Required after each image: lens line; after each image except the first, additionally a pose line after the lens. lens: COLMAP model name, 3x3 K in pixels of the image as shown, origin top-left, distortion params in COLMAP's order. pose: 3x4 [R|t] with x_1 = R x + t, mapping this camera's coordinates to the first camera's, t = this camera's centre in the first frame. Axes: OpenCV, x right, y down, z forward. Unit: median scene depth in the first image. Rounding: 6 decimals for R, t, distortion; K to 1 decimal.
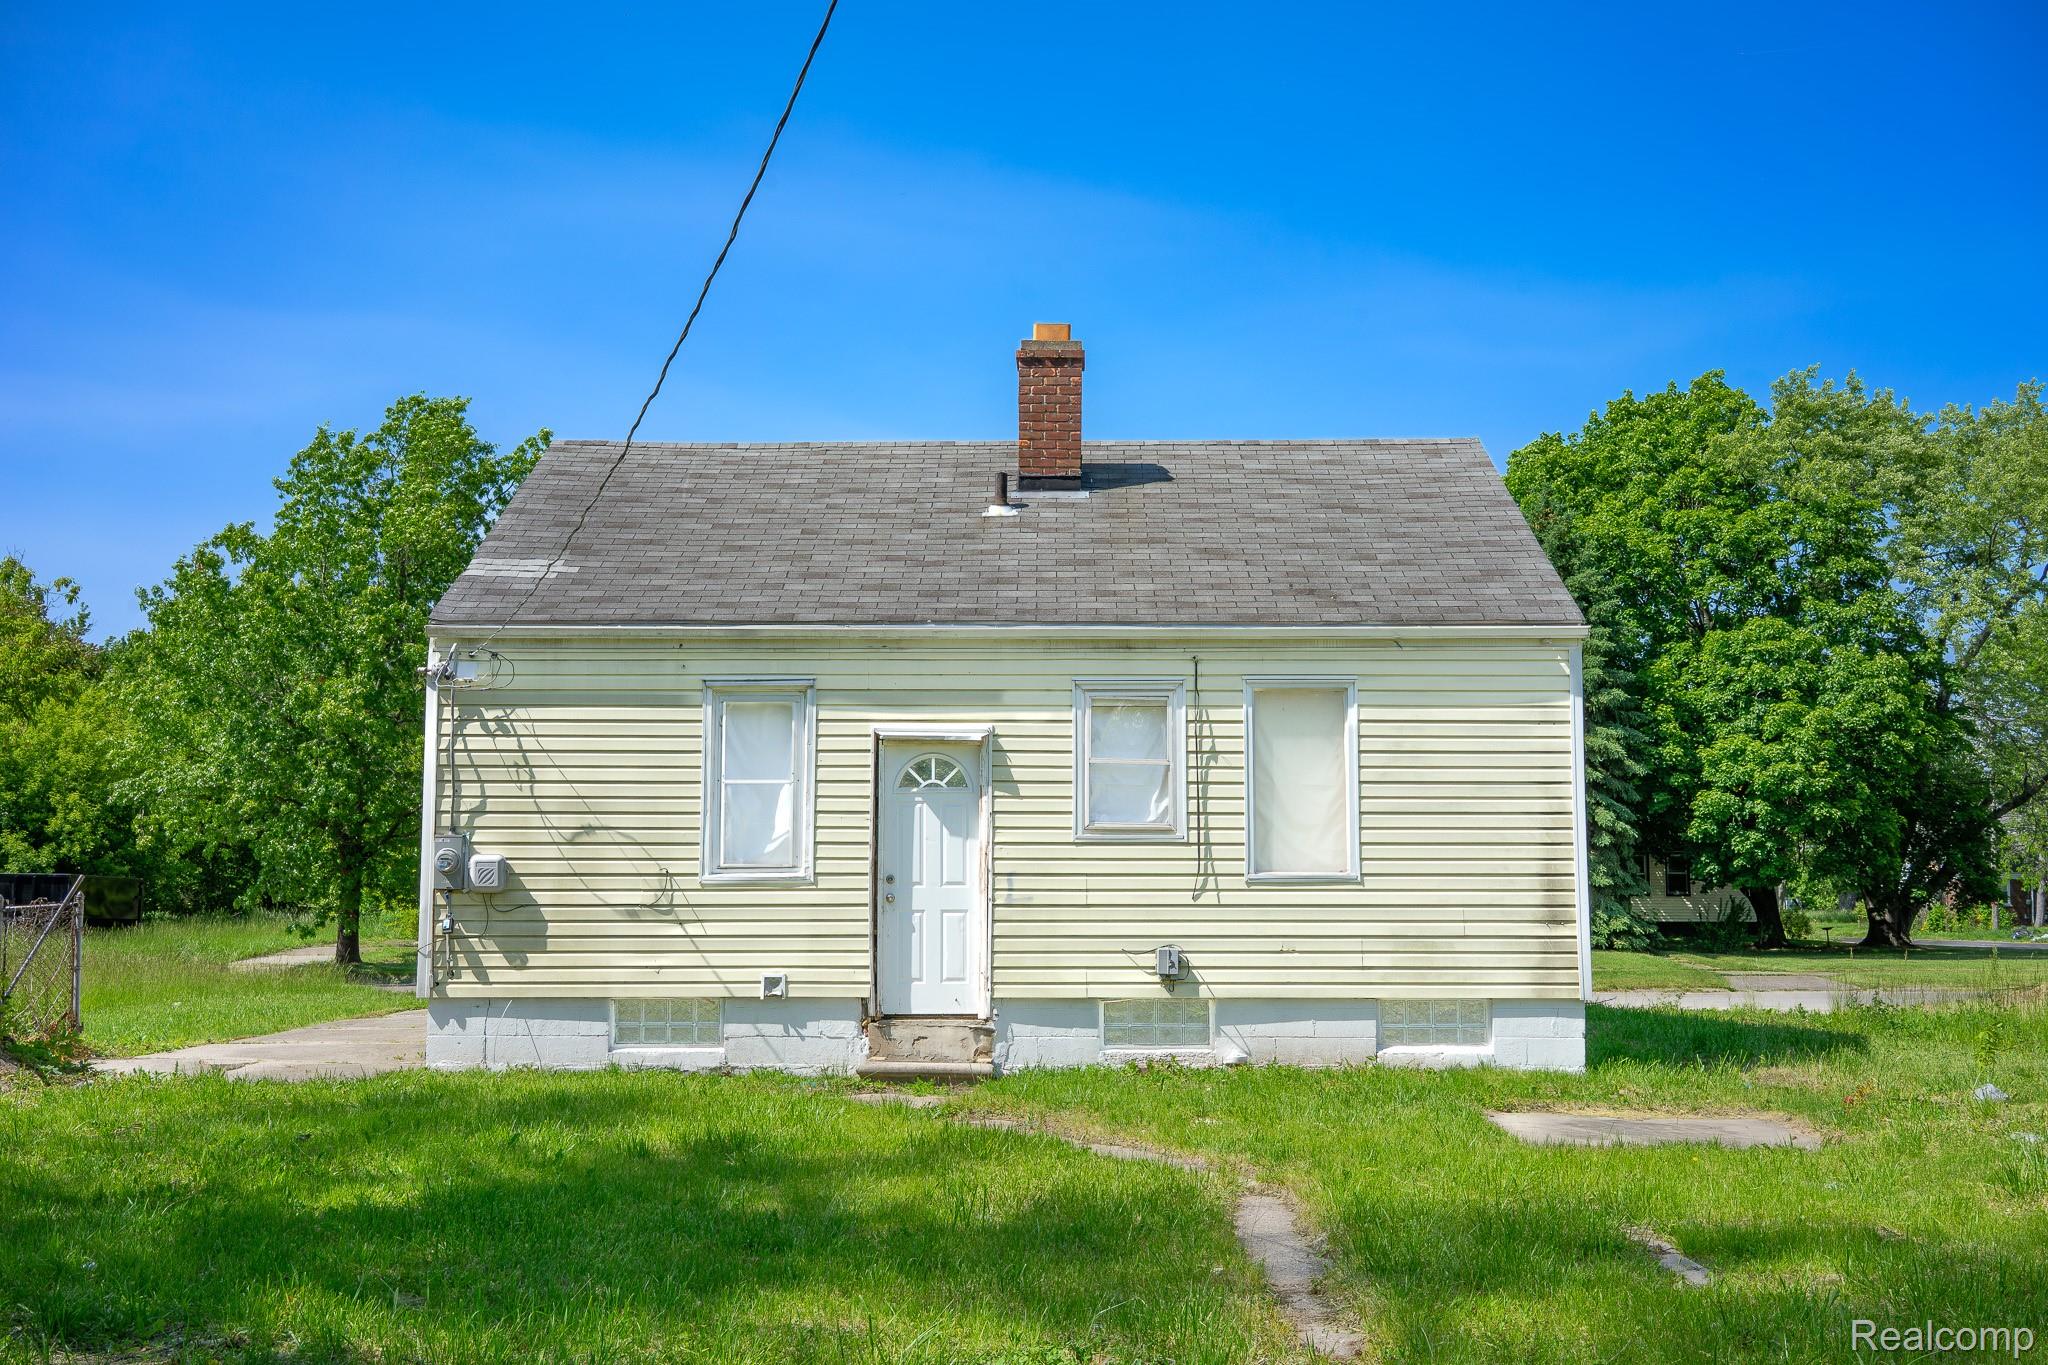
lens RADIAL K [[2107.8, 0, 1024.0], [0, 2107.8, 682.5], [0, 0, 1]] dist [0.049117, -0.004868]
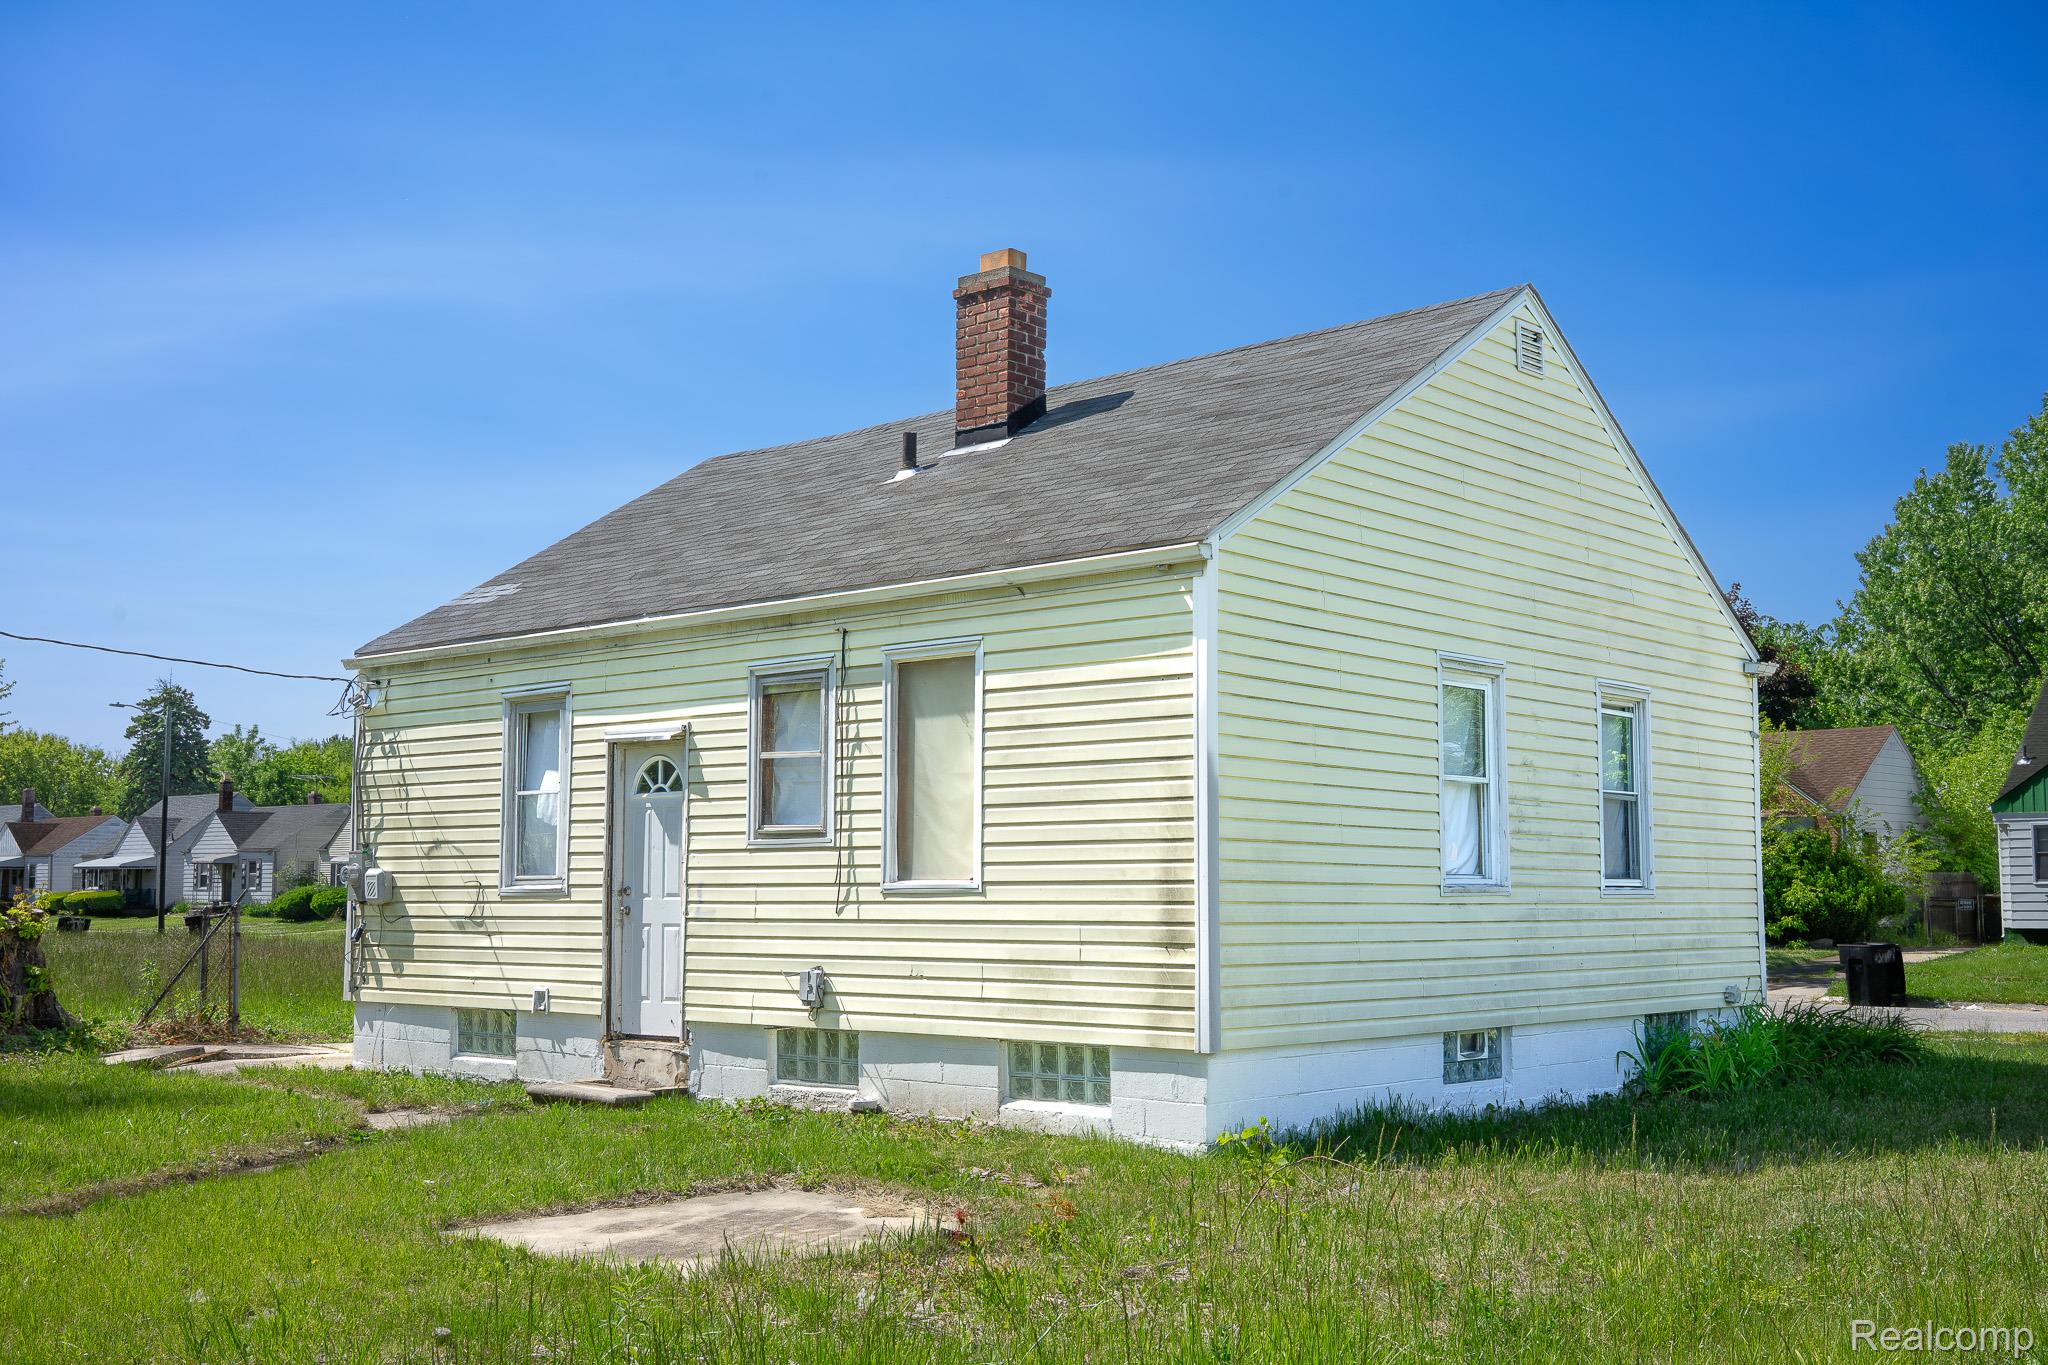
lens RADIAL K [[2107.8, 0, 1024.0], [0, 2107.8, 682.5], [0, 0, 1]] dist [0.049117, -0.004868]
pose [[0.750530, -0.067199, -0.657411, 0.702384], [0.071585, 0.997230, -0.020211, 0.032337], [0.656948, -0.031891, 0.753261, 0.409887]]
